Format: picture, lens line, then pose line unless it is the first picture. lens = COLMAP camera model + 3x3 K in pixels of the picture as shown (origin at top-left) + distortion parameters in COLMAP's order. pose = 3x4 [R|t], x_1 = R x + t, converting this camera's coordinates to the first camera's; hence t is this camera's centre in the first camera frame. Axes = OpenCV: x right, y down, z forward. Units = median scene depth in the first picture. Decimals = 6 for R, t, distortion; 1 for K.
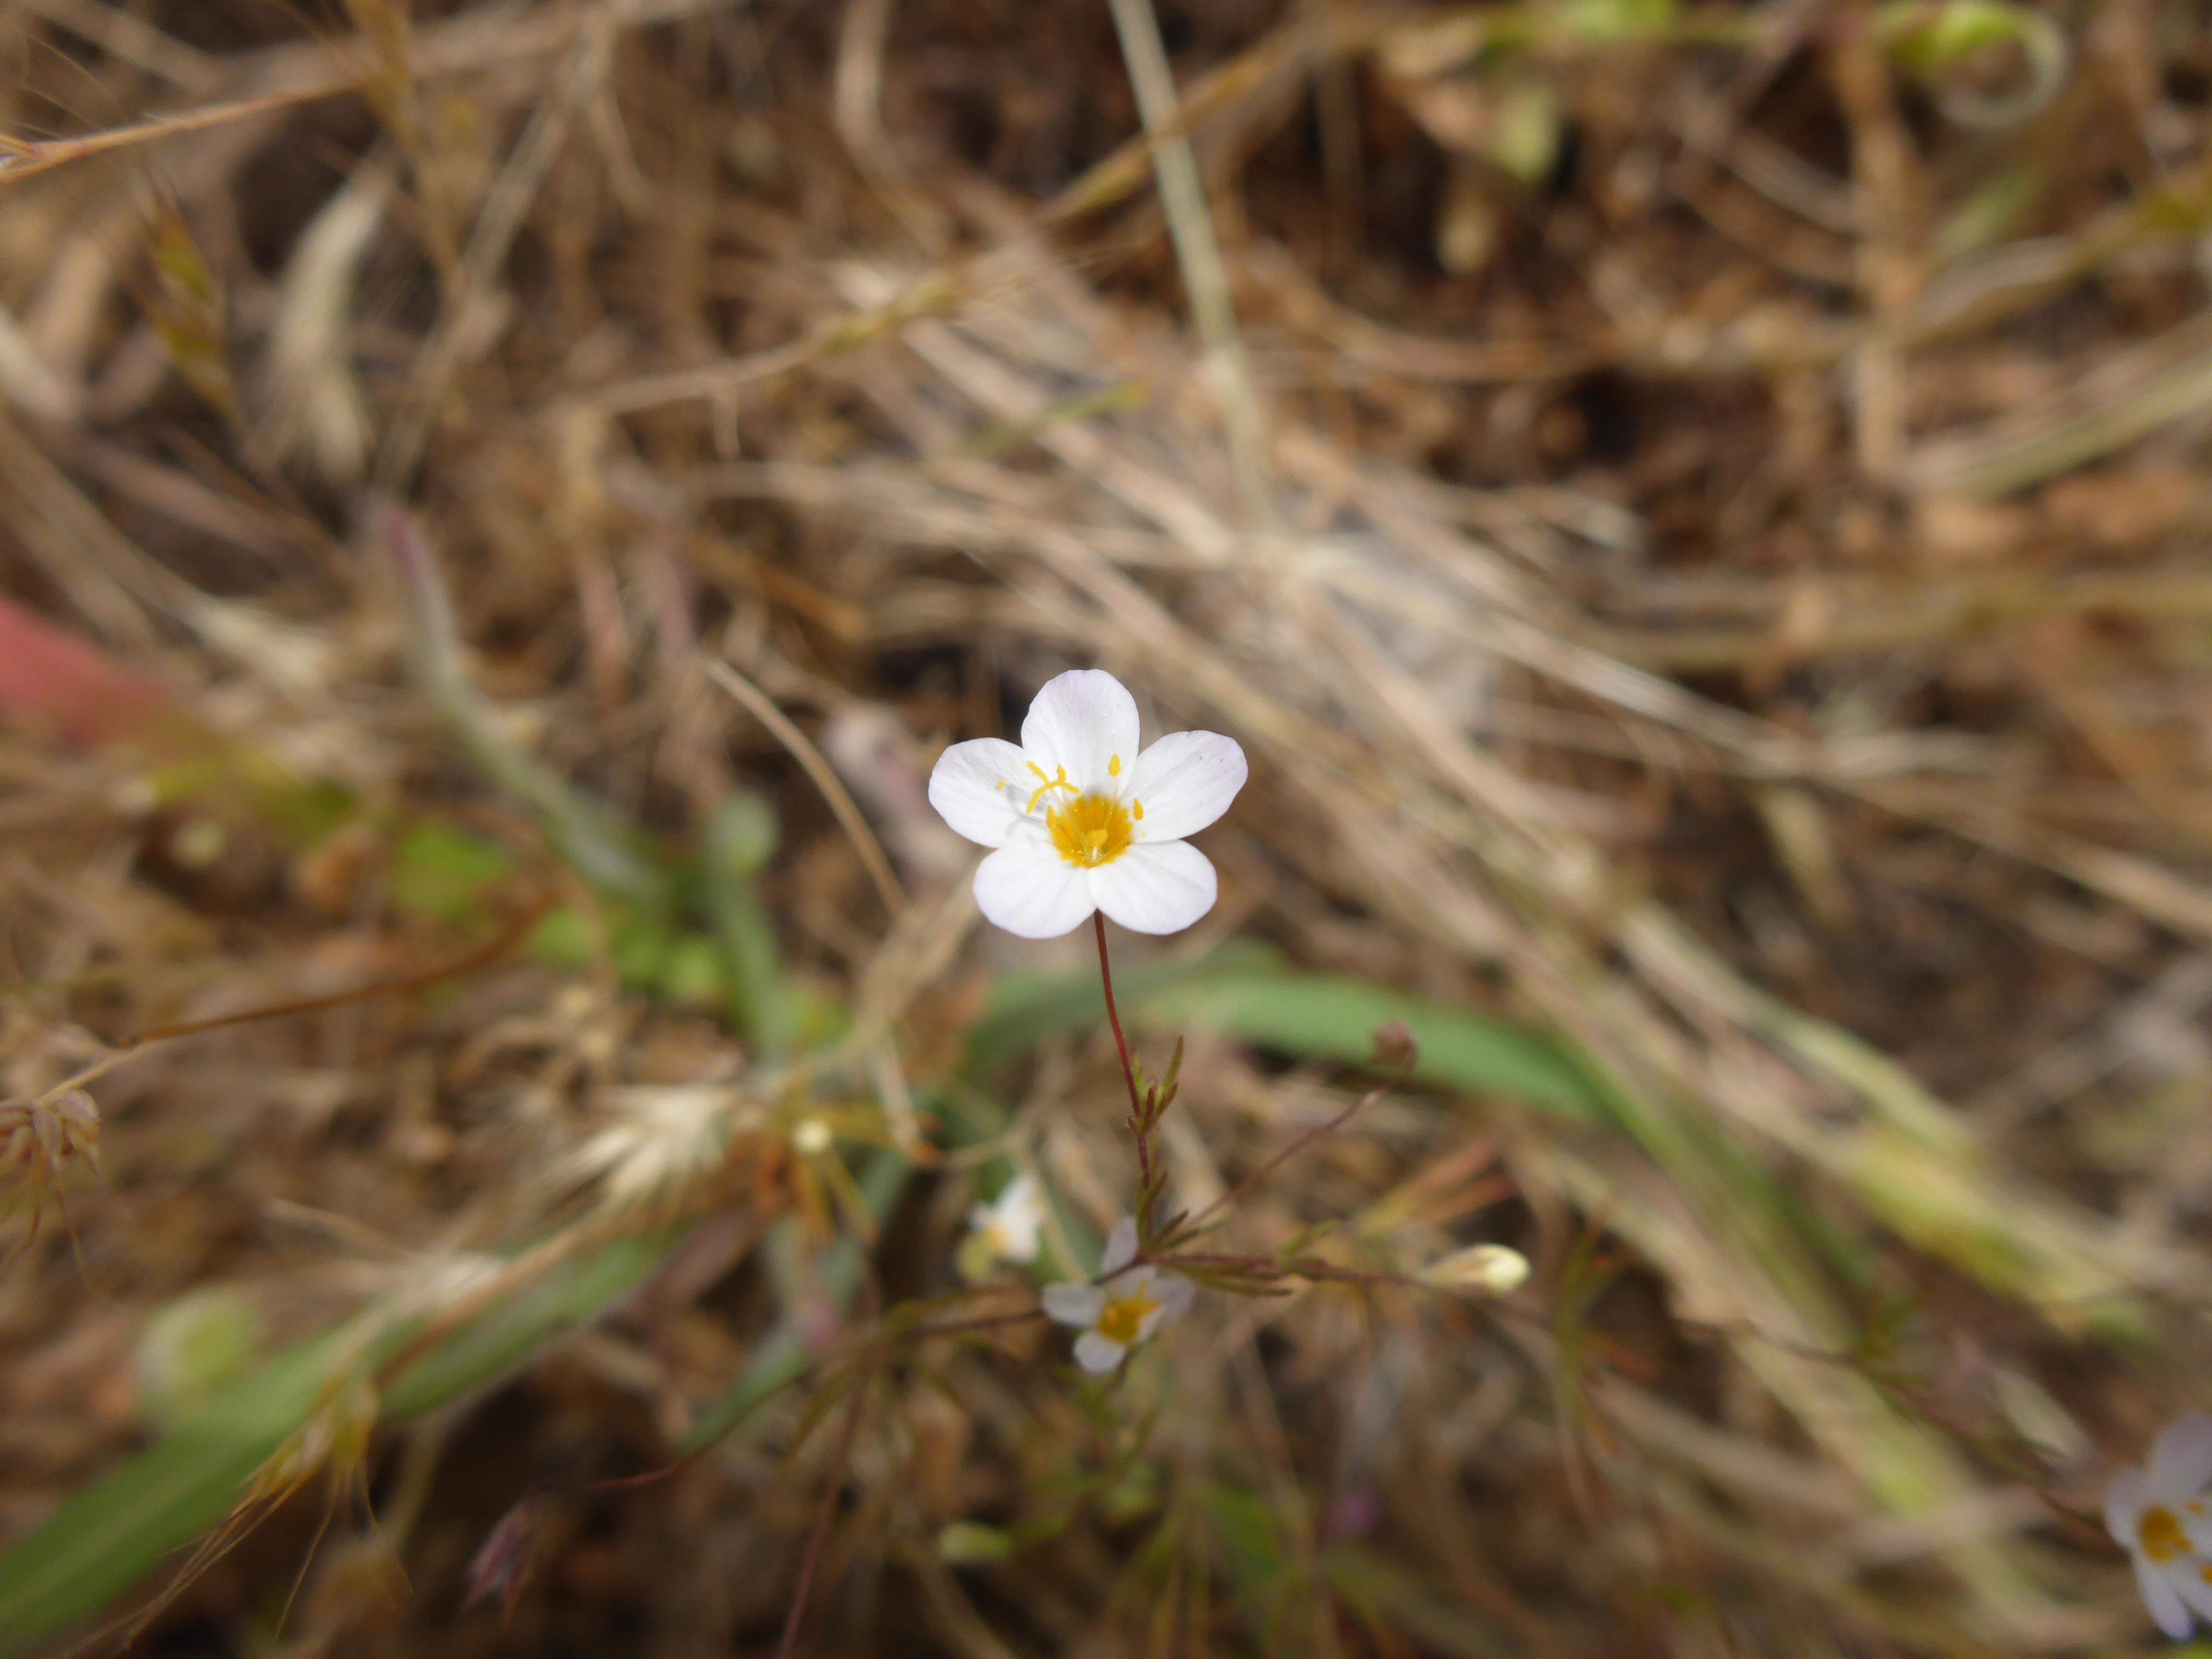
lens RADIAL K [[1797.1, 0, 1094.4], [0, 1797.1, 837.2], [0, 0, 1]] dist [-0.028049, -0.008193]
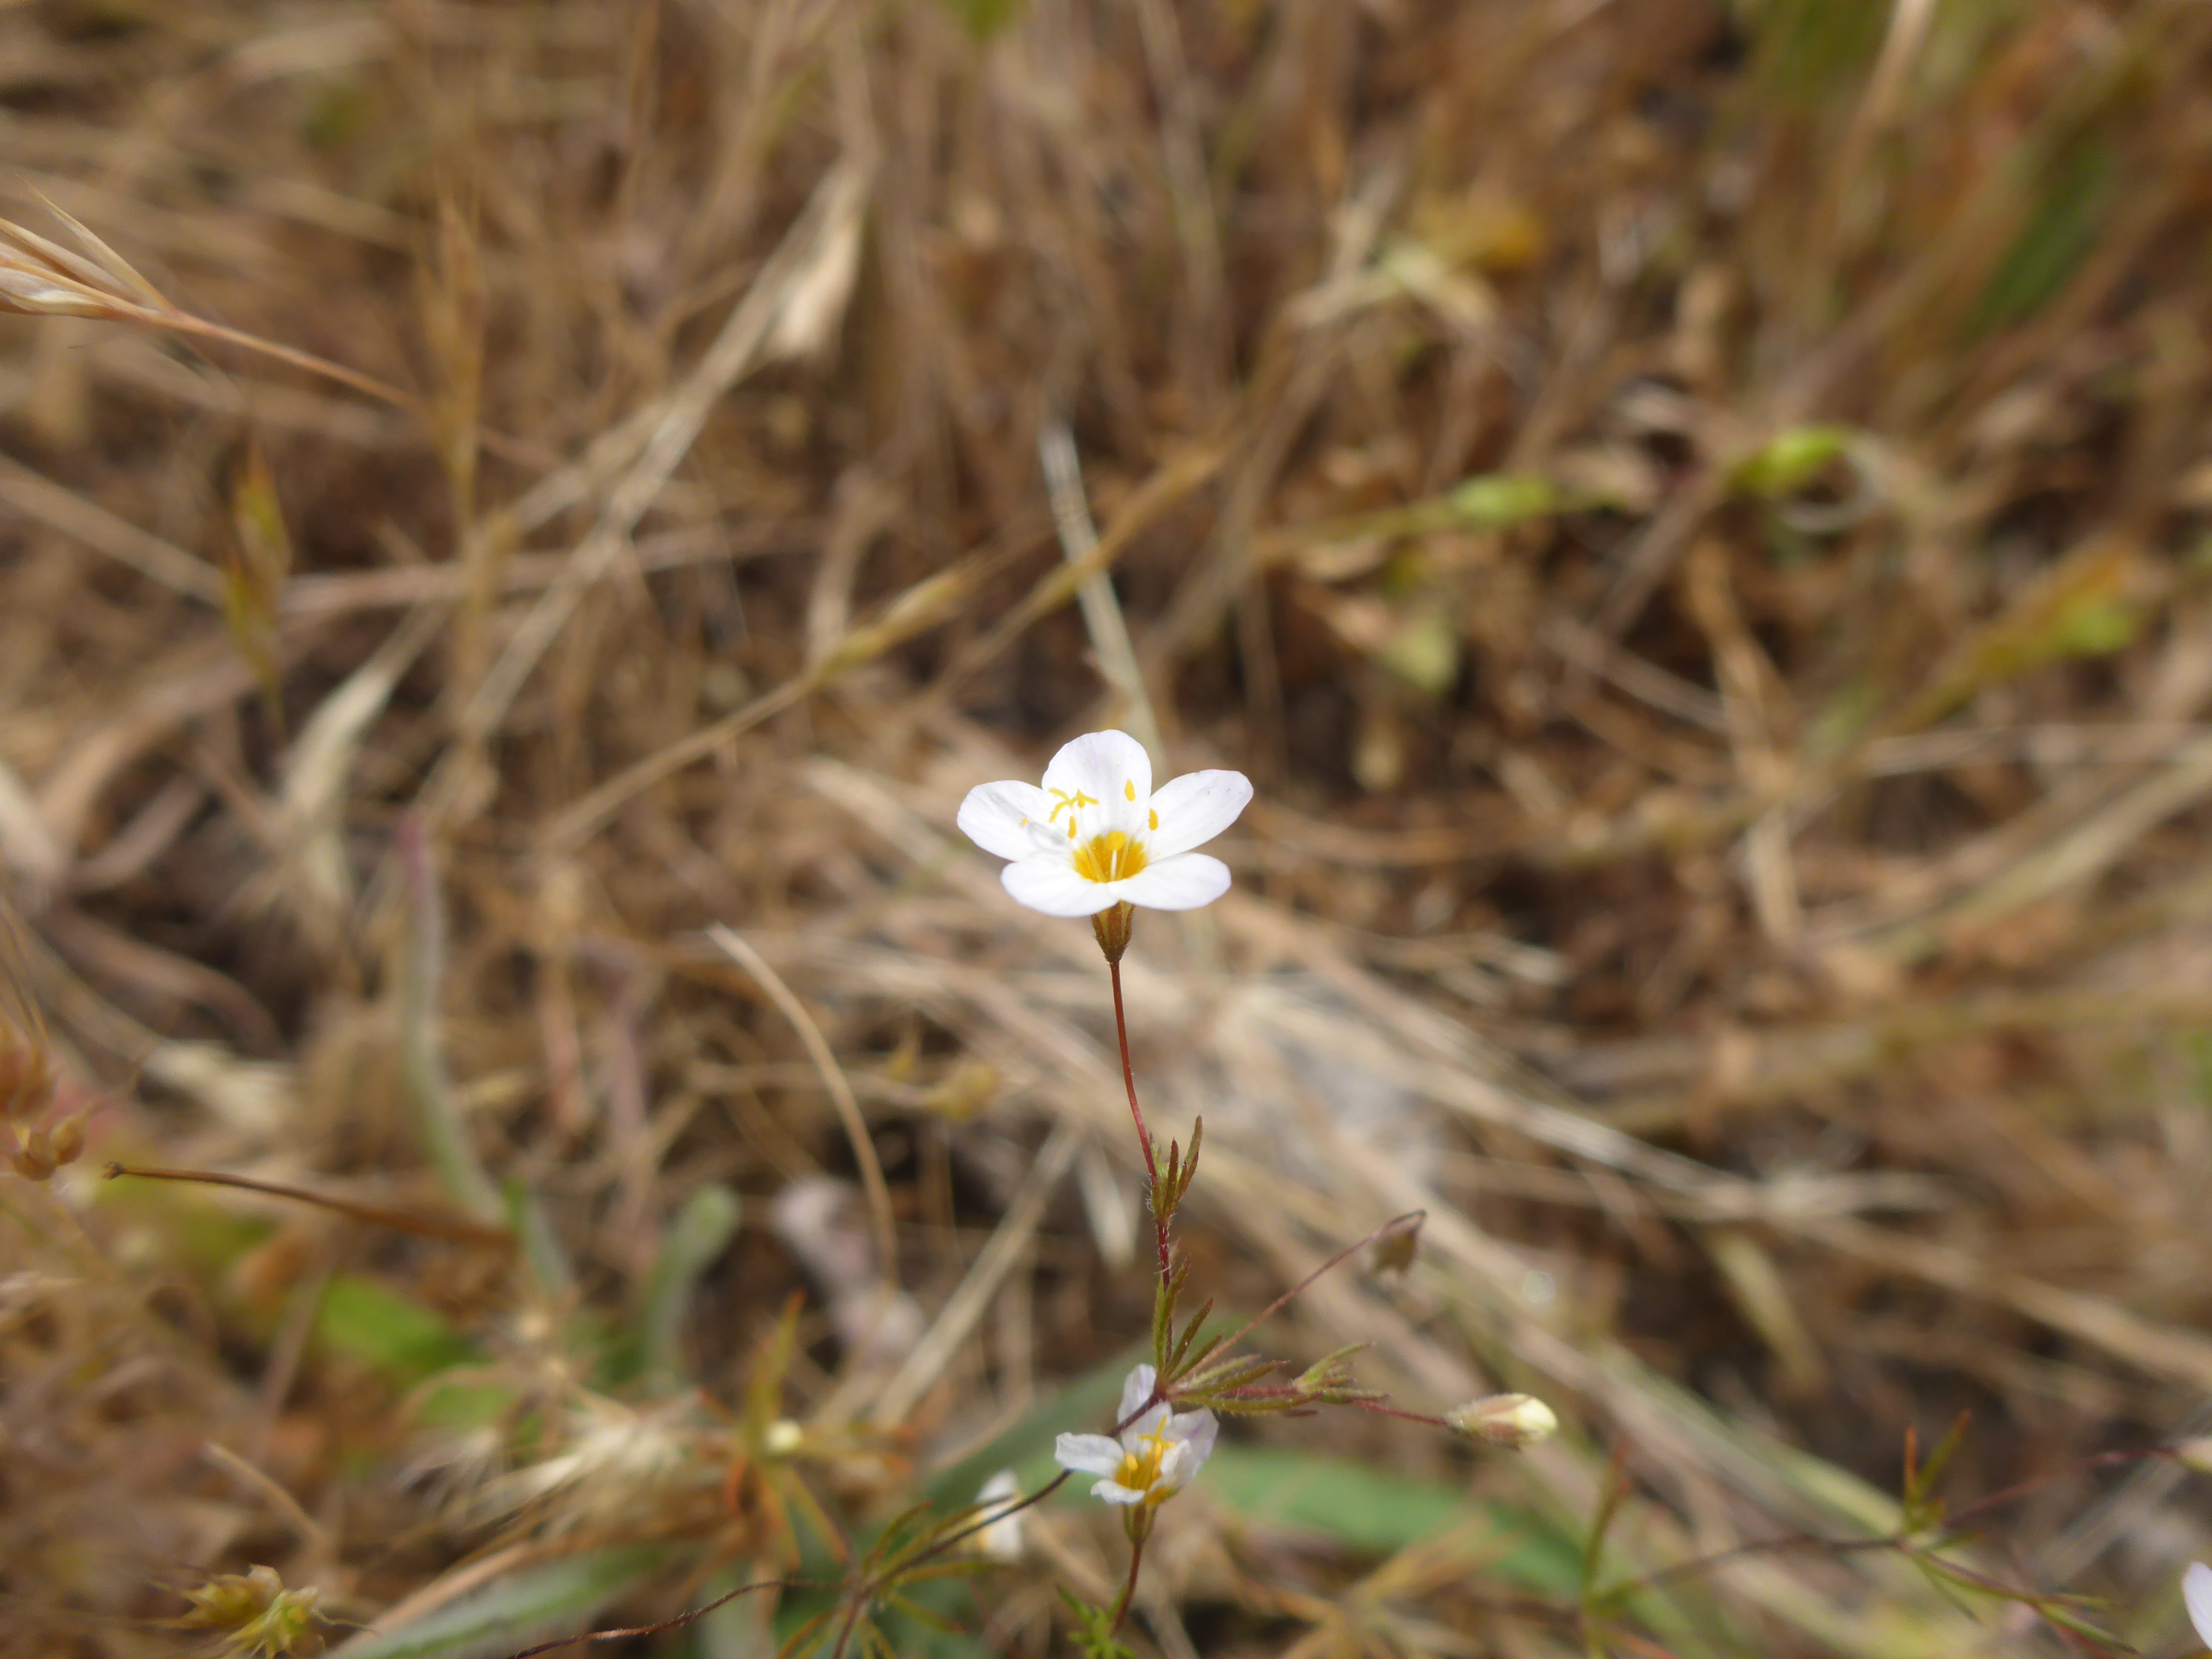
lens RADIAL K [[1797.1, 0, 1112.6], [0, 1797.1, 826.7], [0, 0, 1]] dist [-0.028049, -0.008193]
pose [[0.998540, -0.007927, 0.053424, -0.016729], [0.026535, 0.933555, -0.357451, 0.107312], [-0.047041, 0.358347, 0.932403, -0.002820]]
